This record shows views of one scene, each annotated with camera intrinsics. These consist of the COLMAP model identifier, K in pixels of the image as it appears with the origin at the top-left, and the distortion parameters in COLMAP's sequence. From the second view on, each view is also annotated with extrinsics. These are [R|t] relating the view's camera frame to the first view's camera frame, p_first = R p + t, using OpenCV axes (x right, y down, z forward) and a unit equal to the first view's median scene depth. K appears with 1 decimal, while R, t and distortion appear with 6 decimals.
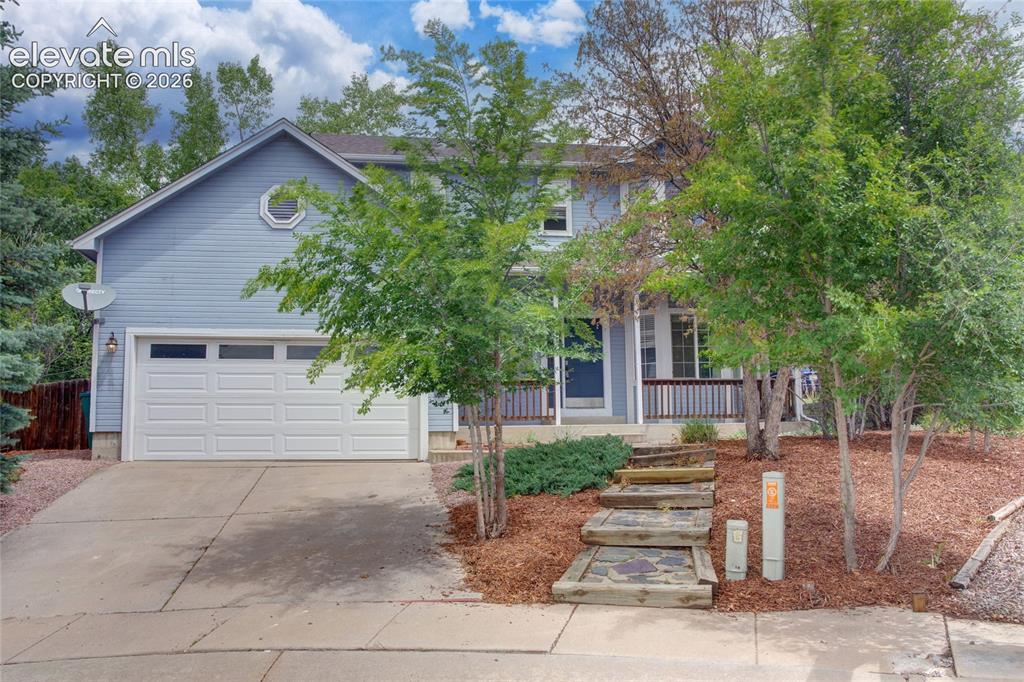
lens RADIAL K [[838.4, 0, 512.0], [0, 838.4, 341.0], [0, 0, 1]] dist [-0.003847, -0.001491]
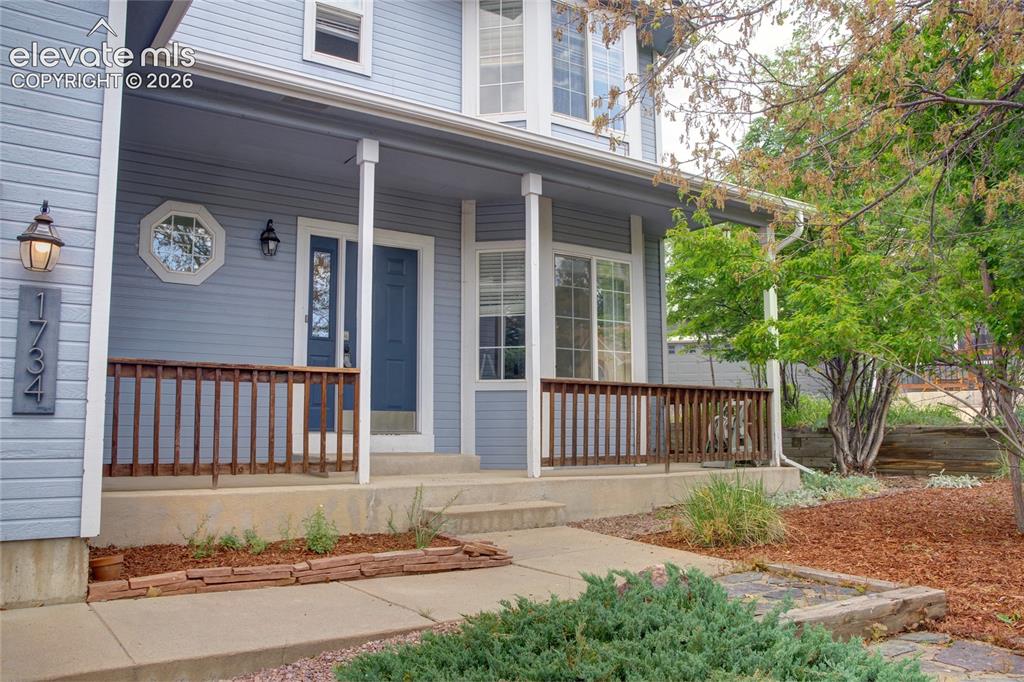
lens RADIAL K [[838.4, 0, 512.0], [0, 838.4, 341.0], [0, 0, 1]] dist [-0.003847, -0.001491]
pose [[0.909680, 0.059046, 0.411091, -0.045606], [-0.060044, 0.998141, -0.010496, 0.027946], [-0.410946, -0.015135, 0.911534, 0.539877]]
